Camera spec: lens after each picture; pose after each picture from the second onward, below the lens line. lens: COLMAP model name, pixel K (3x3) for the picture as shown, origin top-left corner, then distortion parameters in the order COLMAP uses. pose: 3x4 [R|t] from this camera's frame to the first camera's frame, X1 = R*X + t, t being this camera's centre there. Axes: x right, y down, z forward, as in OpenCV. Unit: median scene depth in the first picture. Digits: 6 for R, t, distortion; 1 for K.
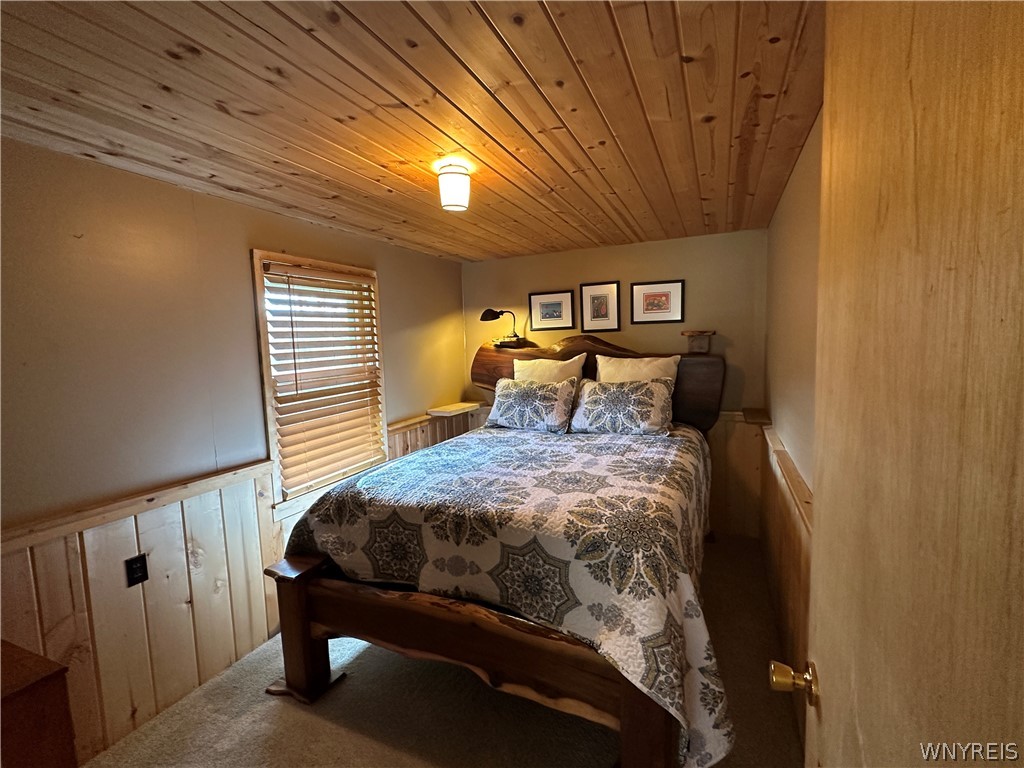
lens RADIAL K [[461.8, 0, 514.4], [0, 461.8, 388.7], [0, 0, 1]] dist [-0.002536, 0.000020]
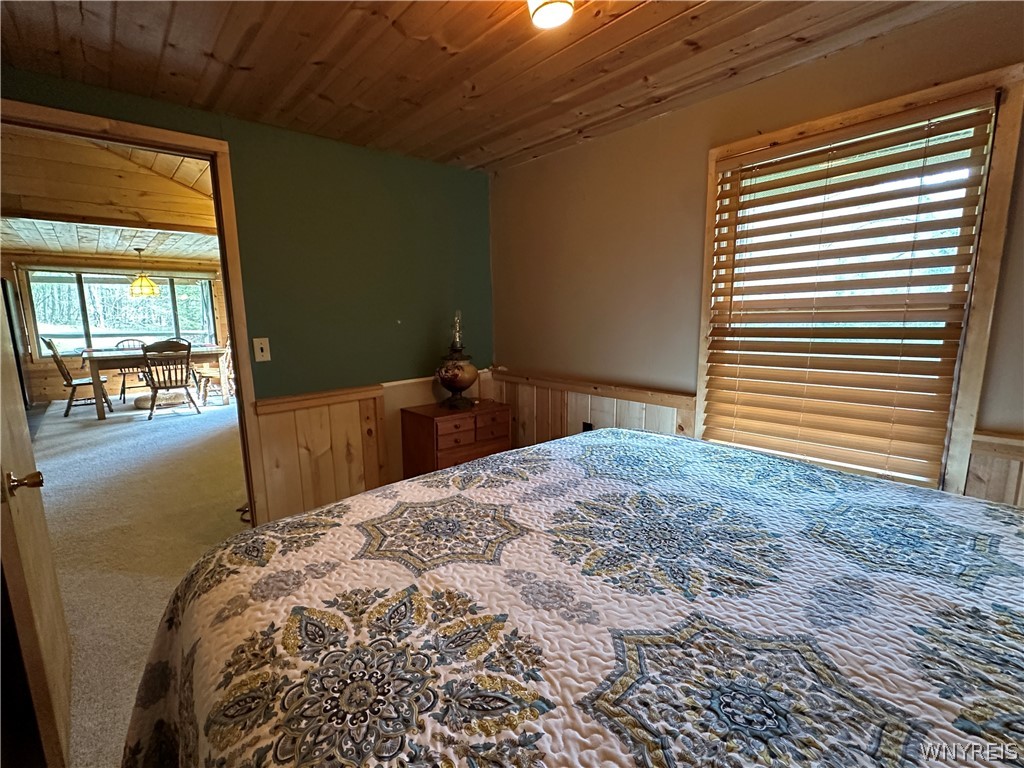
lens RADIAL K [[447.0, 0, 497.5], [0, 447.0, 380.5], [0, 0, 1]] dist [0.014282, 0.000037]
pose [[-0.406004, 0.188482, -0.894223, 0.412962], [-0.057543, 0.971286, 0.230851, -0.057185], [0.912058, 0.145183, -0.383500, 1.001749]]
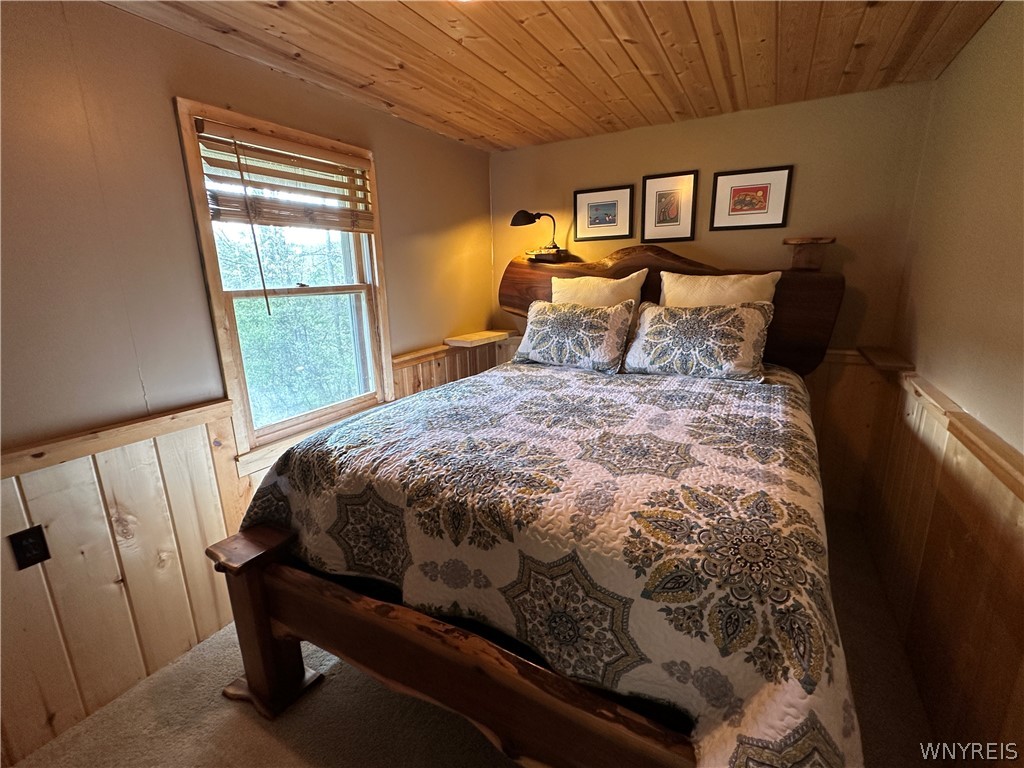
lens RADIAL K [[461.8, 0, 514.4], [0, 461.8, 388.7], [0, 0, 1]] dist [-0.002536, 0.000020]
pose [[0.996589, 0.031093, -0.076447, 0.000684], [-0.019441, 0.988694, 0.148684, 0.014538], [0.080205, -0.146690, 0.985925, 0.292472]]
